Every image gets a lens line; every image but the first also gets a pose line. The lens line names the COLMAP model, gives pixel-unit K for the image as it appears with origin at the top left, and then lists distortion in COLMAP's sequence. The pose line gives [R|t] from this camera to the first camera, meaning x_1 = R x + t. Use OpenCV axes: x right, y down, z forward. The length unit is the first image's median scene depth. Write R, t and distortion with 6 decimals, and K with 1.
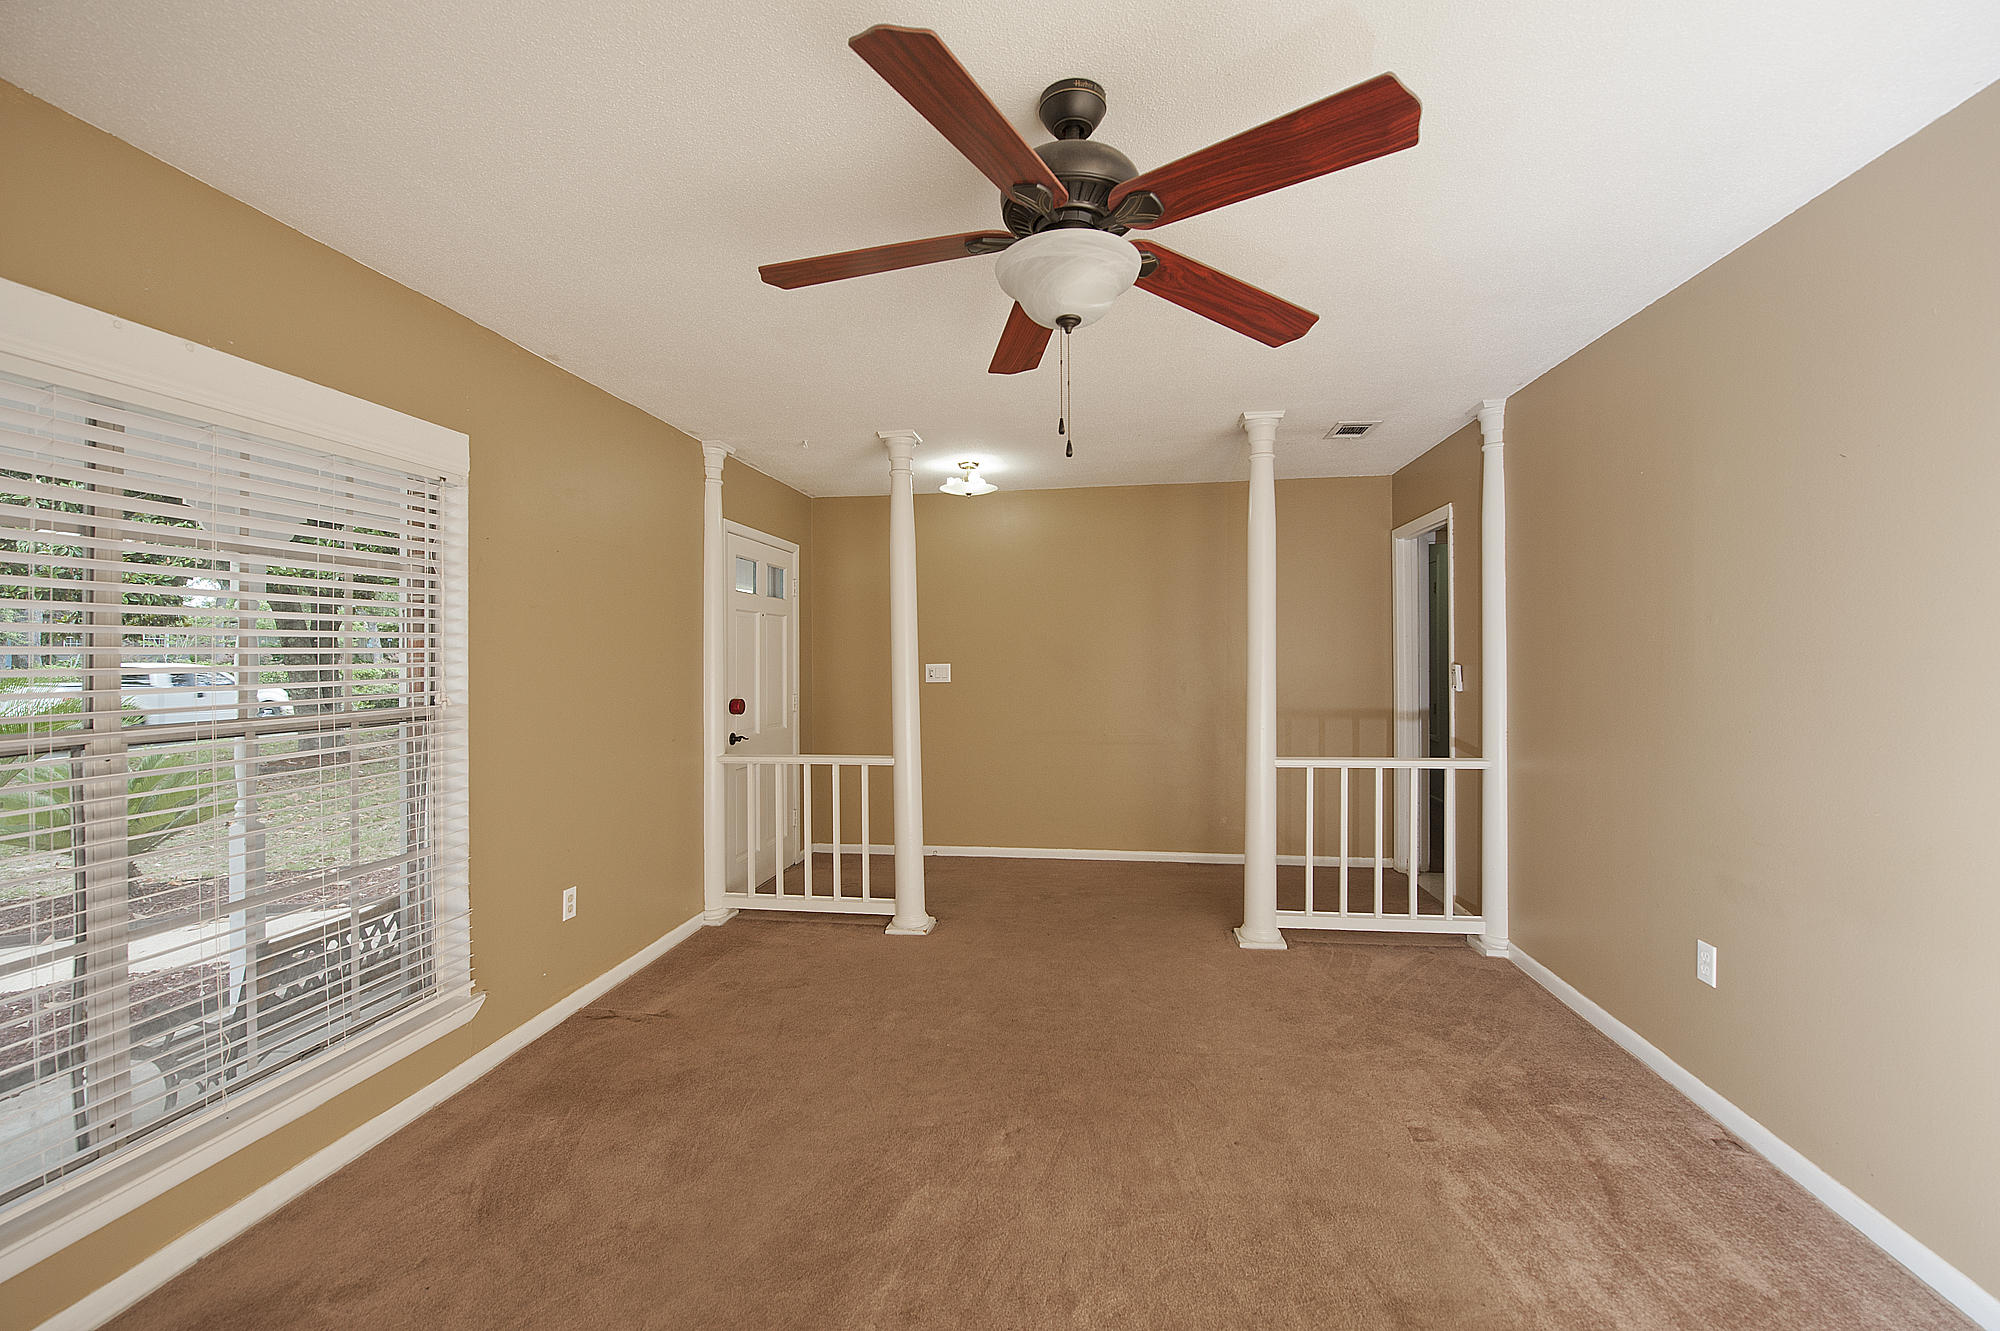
lens RADIAL K [[804.9, 0, 997.1], [0, 804.9, 678.2], [0, 0, 1]] dist [-0.002191, -0.005218]
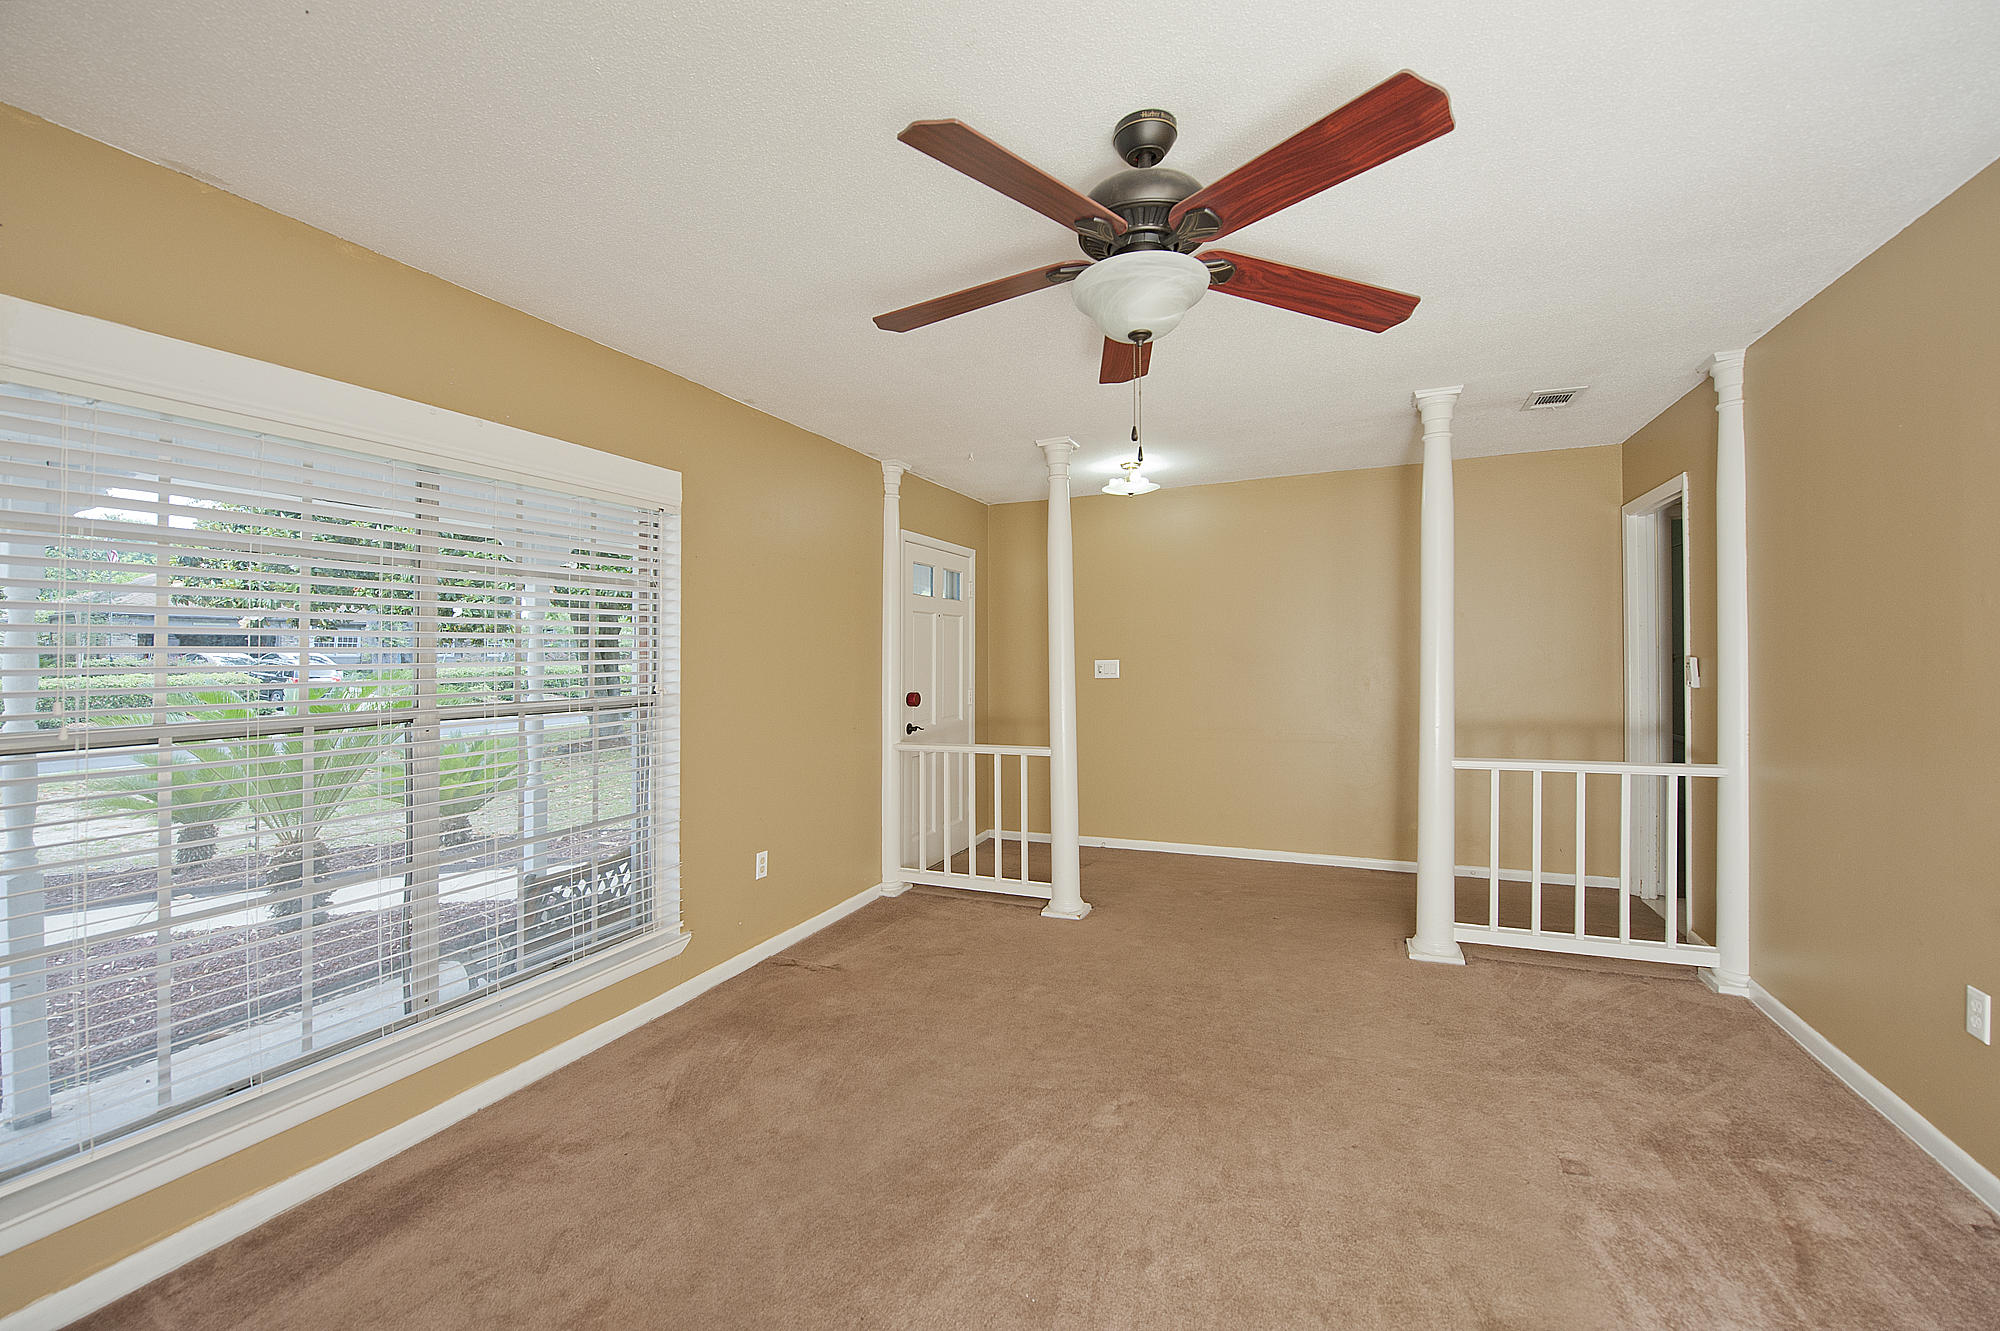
lens RADIAL K [[808.8, 0, 1006.1], [0, 808.8, 671.0], [0, 0, 1]] dist [-0.001715, -0.004020]
pose [[0.966748, -0.002317, -0.255719, 0.130147], [0.000375, 0.999971, -0.007643, 0.007597], [0.255729, 0.007293, 0.966721, -0.056689]]
